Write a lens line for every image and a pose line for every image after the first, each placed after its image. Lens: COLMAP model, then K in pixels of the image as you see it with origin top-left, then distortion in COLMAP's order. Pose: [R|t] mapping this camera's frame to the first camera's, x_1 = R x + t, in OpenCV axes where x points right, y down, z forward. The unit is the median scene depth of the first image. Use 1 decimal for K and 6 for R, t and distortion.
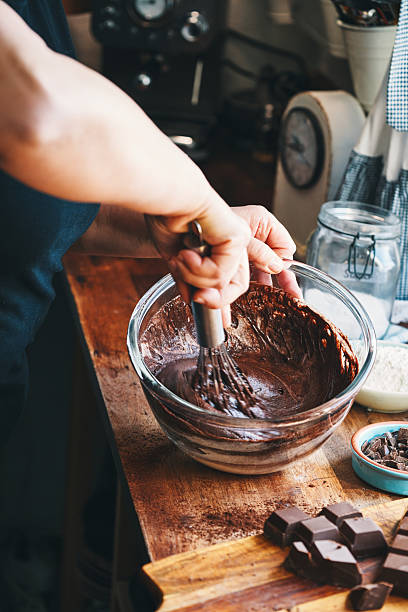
lens RADIAL K [[1772.0, 0, 204.0], [0, 1772.0, 306.0], [0, 0, 1]] dist [-0.211736, -0.646944]
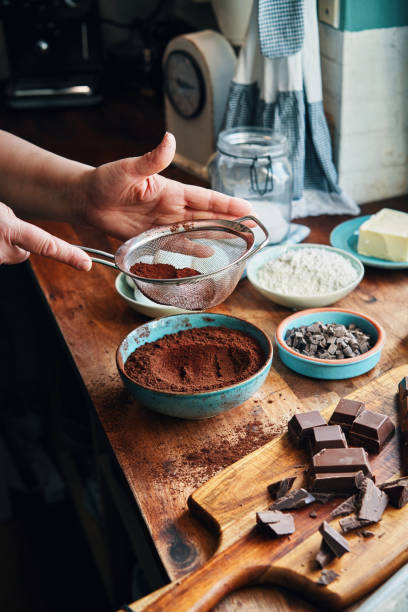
lens RADIAL K [[986.7, 0, 204.0], [0, 986.7, 306.0], [0, 0, 1]] dist [0.148911, -0.060905]
pose [[0.980301, -0.178549, 0.084441, -0.021437], [0.163753, 0.973772, 0.157968, -0.061174], [-0.110431, -0.141028, 0.983827, 0.399274]]
